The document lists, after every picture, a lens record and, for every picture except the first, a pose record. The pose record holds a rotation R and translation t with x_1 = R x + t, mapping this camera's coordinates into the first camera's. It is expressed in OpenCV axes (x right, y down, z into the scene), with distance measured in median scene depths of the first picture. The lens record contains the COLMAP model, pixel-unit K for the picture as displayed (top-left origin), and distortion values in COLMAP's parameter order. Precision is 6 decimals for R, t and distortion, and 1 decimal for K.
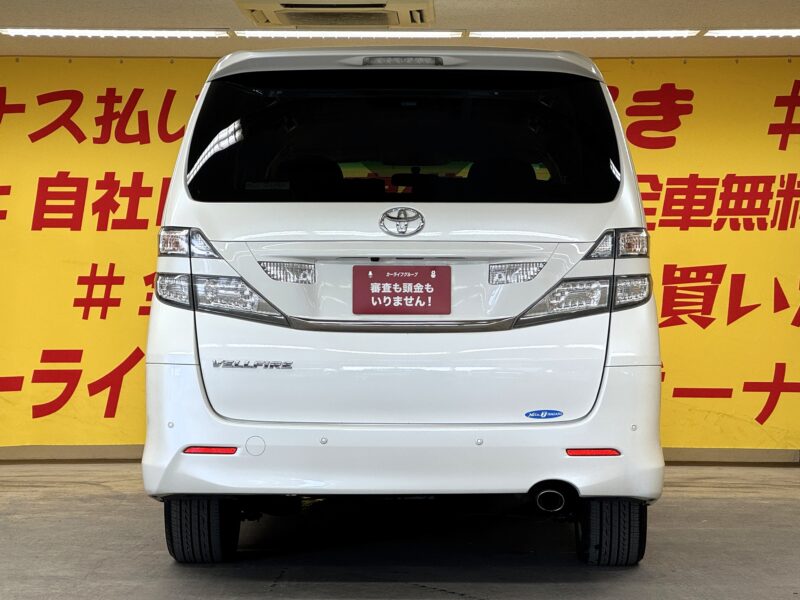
lens RADIAL K [[1958.7, 0, 398.7], [0, 1958.7, 300.1], [0, 0, 1]] dist [0.114820, 0.000000]
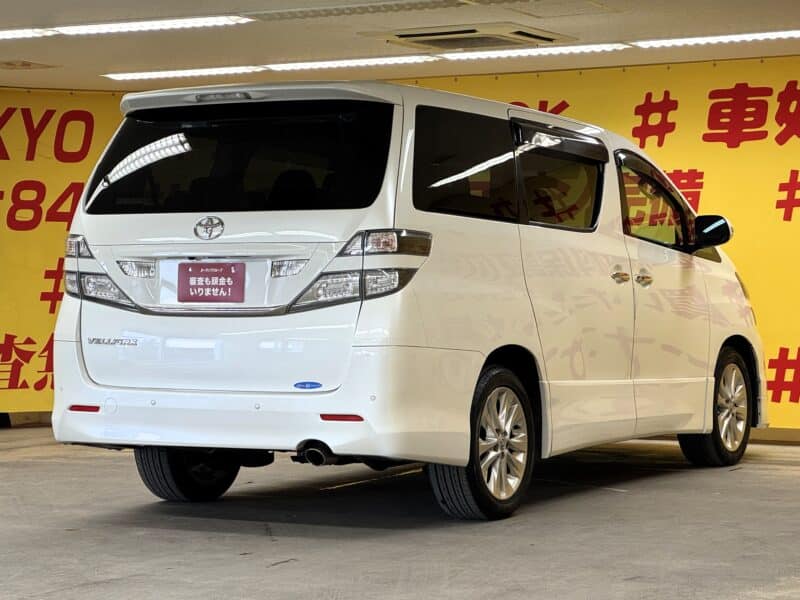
lens RADIAL K [[1958.7, 0, 367.1], [0, 1958.7, 294.3], [0, 0, 1]] dist [0.114820, 0.000000]
pose [[0.878491, -0.002175, -0.477754, 0.678848], [0.003654, 0.999991, 0.002168, -0.000222], [0.477744, -0.003650, 0.878491, -0.040328]]
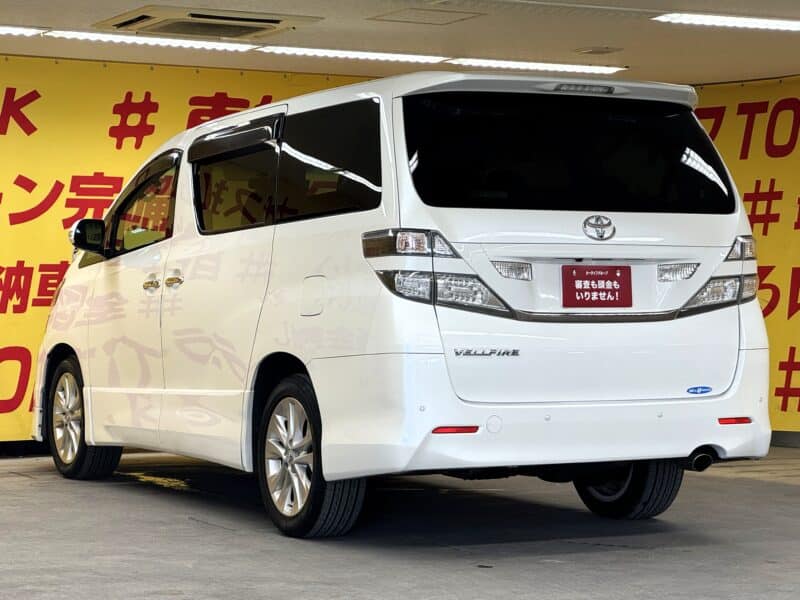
lens RADIAL K [[1958.7, 0, 399.1], [0, 1958.7, 298.8], [0, 0, 1]] dist [0.114820, 0.000000]
pose [[0.877273, -0.002431, 0.479986, -0.658994], [0.001926, 0.999997, 0.001545, 0.000112], [-0.479988, -0.000431, 0.877275, 0.035960]]
